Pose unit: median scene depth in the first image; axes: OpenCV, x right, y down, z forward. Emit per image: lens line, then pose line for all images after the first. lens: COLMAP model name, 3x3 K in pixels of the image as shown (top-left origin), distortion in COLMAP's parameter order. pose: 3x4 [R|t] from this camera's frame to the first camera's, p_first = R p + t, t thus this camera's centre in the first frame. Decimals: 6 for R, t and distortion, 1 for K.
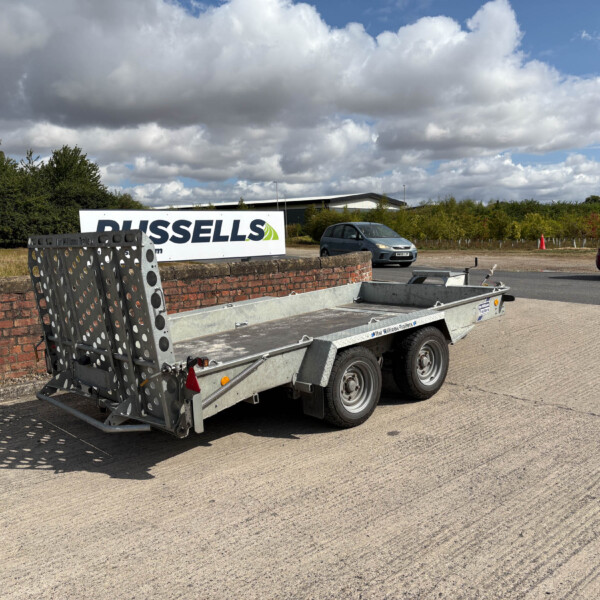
lens RADIAL K [[611.5, 0, 300.0], [0, 611.5, 300.0], [0, 0, 1]] dist [0.089440, -0.171409]
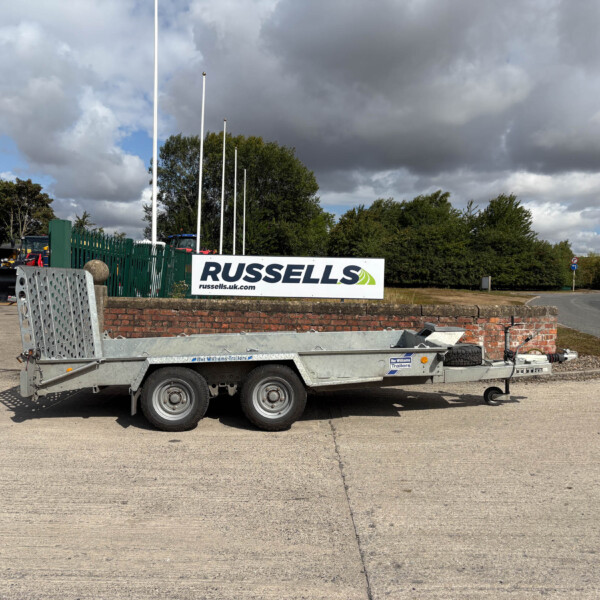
lens RADIAL K [[611.5, 0, 300.0], [0, 611.5, 300.0], [0, 0, 1]] dist [0.089440, -0.171409]
pose [[0.721705, 0.068406, -0.688813, 0.662809], [-0.117576, 0.992759, -0.024600, -0.033372], [0.682143, 0.098741, 0.724522, 0.151411]]
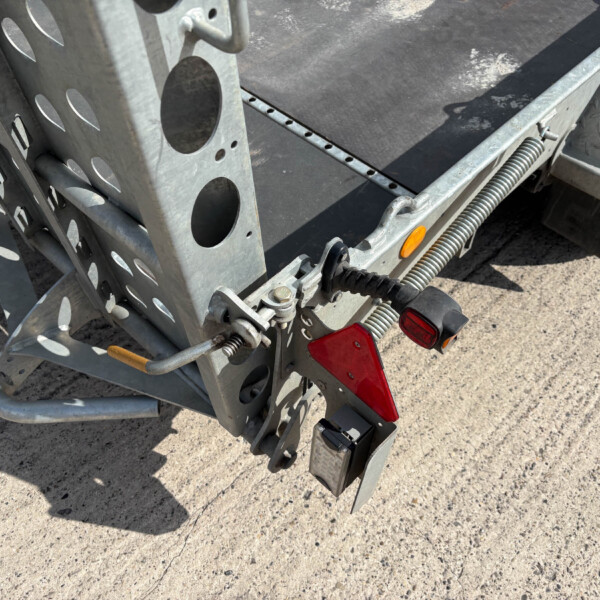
lens RADIAL K [[611.5, 0, 300.0], [0, 611.5, 300.0], [0, 0, 1]] dist [0.089440, -0.171409]
pose [[0.992449, -0.003306, 0.122616, -0.104115], [-0.084618, 0.705235, 0.703905, -0.017886], [-0.088800, -0.708966, 0.699630, 0.406637]]
